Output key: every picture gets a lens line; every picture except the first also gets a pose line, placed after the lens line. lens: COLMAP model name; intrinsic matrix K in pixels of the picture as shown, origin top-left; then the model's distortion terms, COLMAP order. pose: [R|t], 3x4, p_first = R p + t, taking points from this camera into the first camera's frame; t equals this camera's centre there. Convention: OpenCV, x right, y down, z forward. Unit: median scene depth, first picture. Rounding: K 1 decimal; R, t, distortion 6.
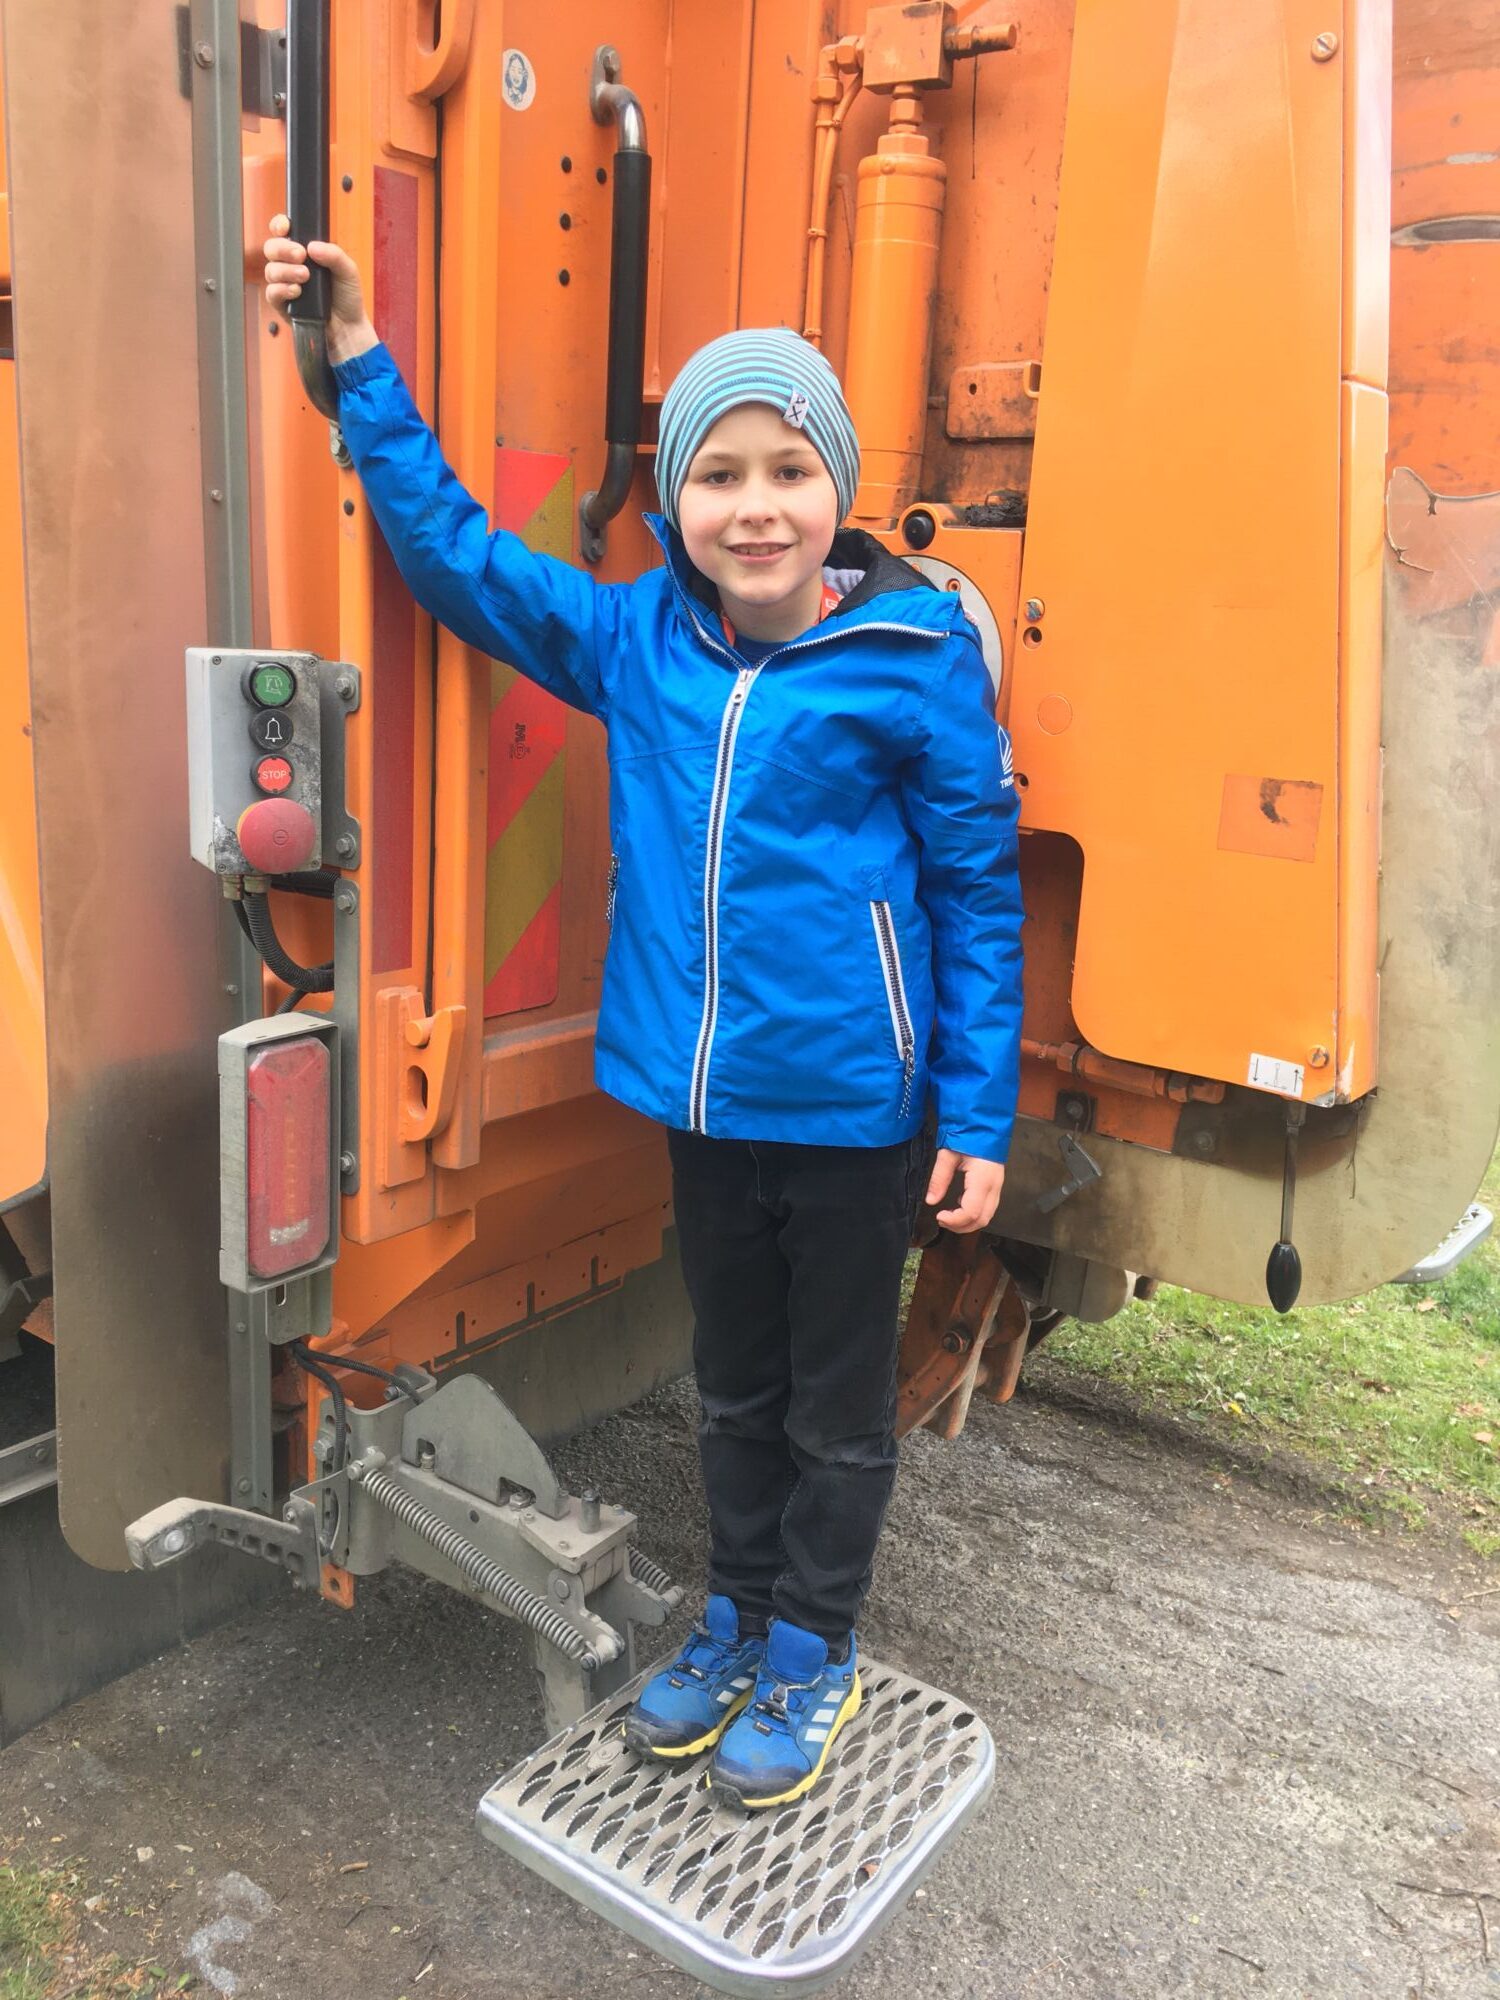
lens RADIAL K [[1683.5, 0, 744.4], [0, 1683.5, 994.2], [0, 0, 1]] dist [0.053374, -0.021261]
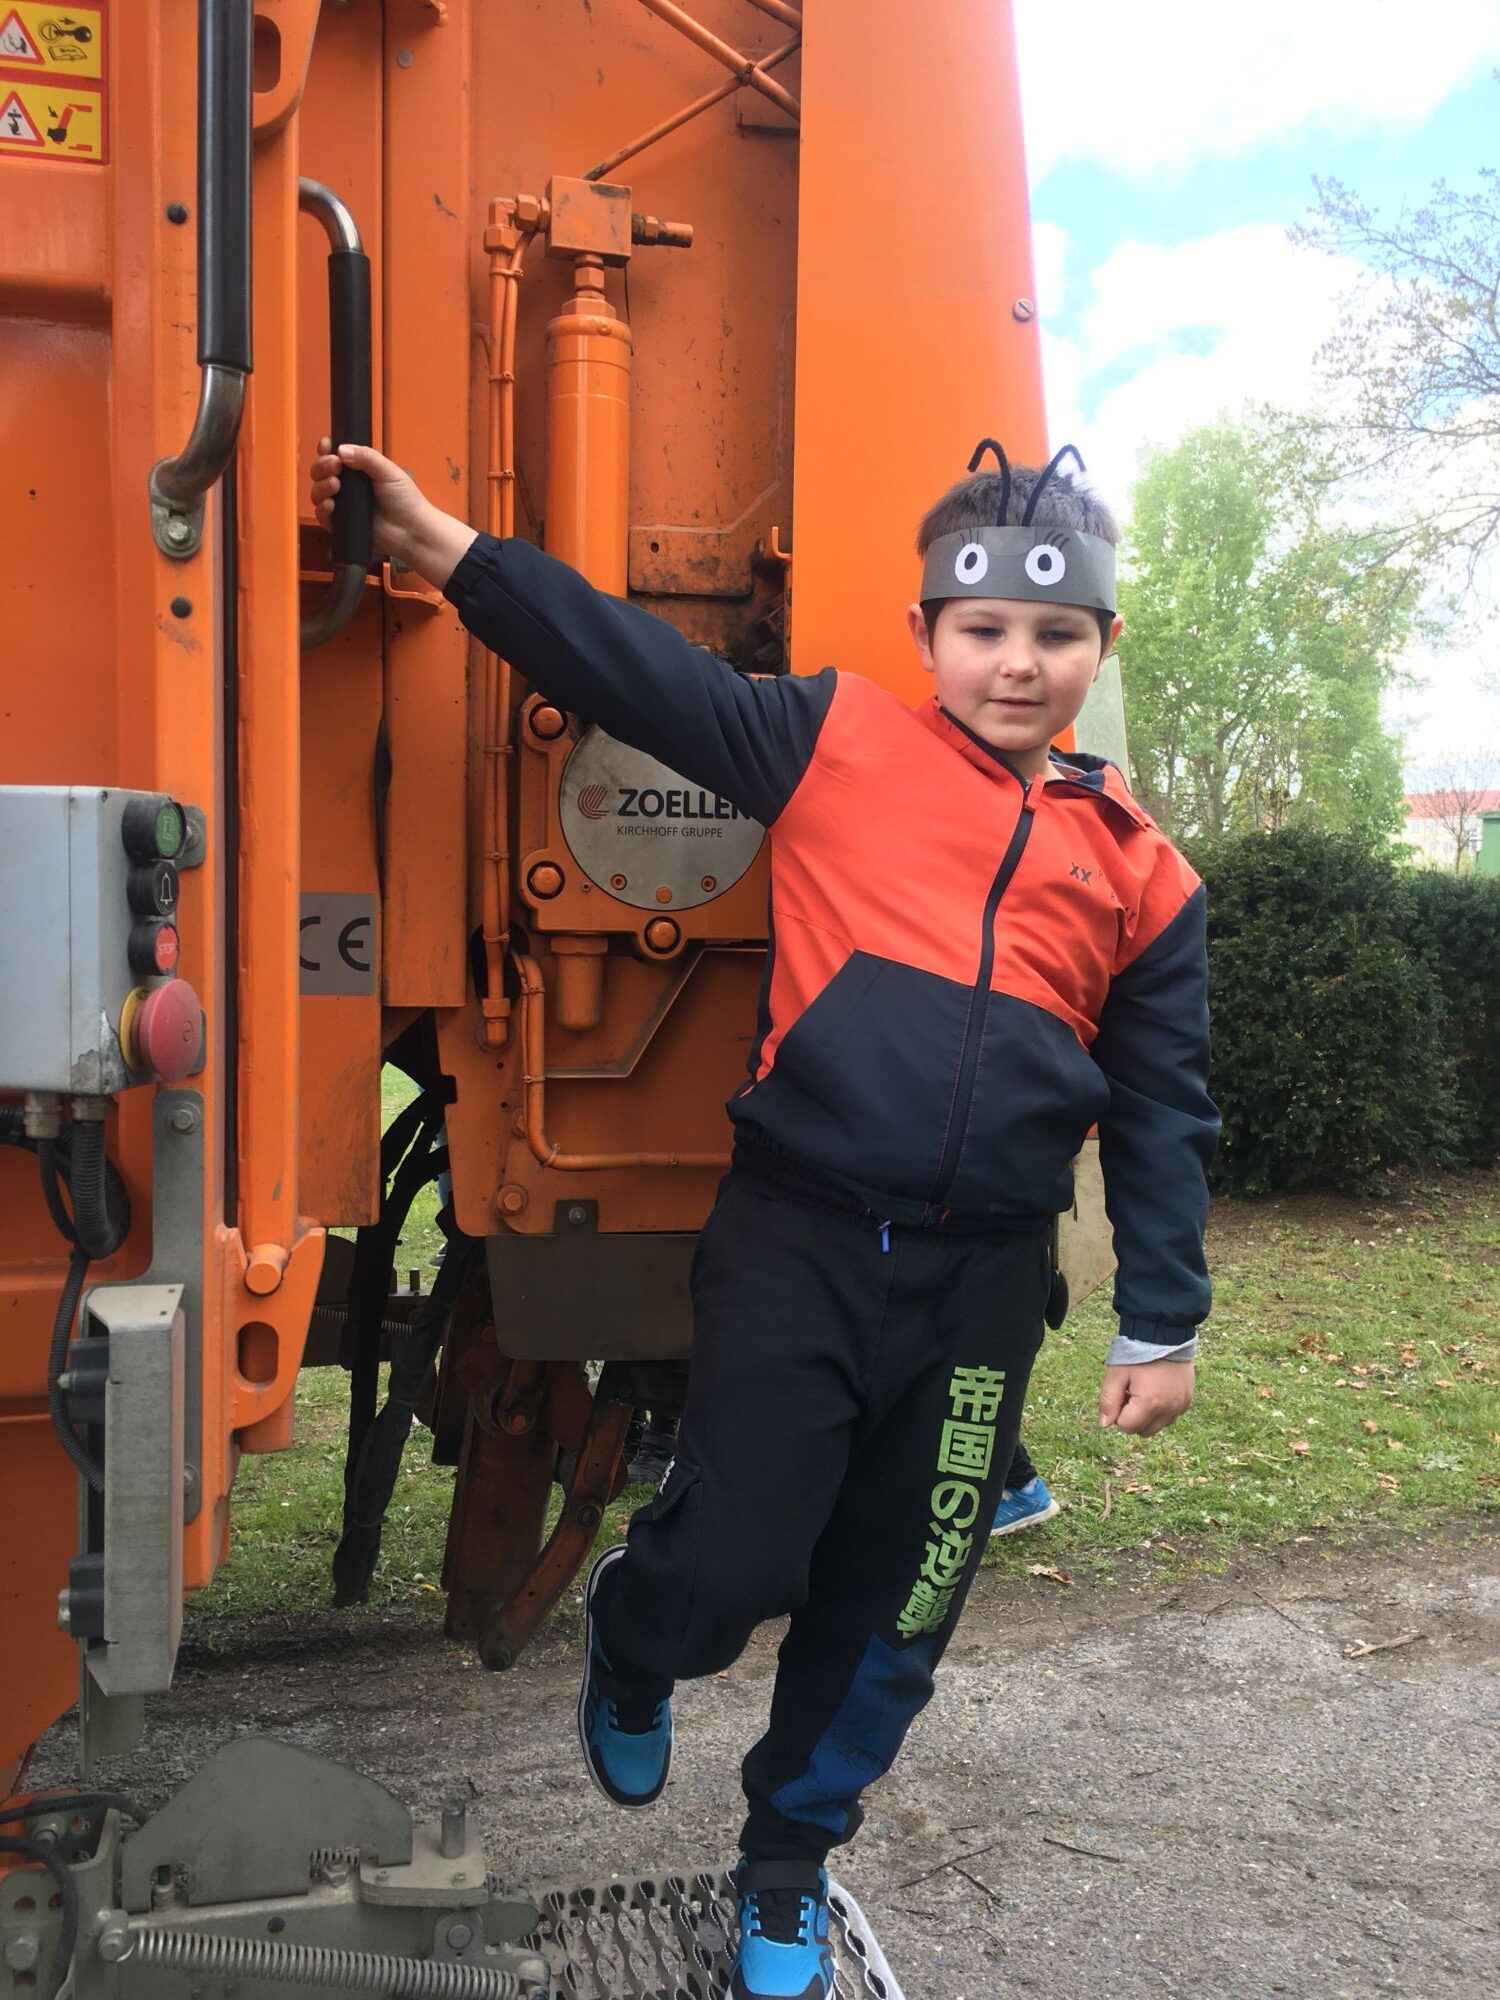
lens RADIAL K [[1683.5, 0, 747.3], [0, 1683.5, 1005.3], [0, 0, 1]] dist [0.053374, -0.021261]
pose [[0.670156, -0.098093, 0.735709, -0.623683], [0.192259, 0.980338, -0.044420, -0.022637], [-0.716887, 0.171215, 0.675839, 0.303595]]
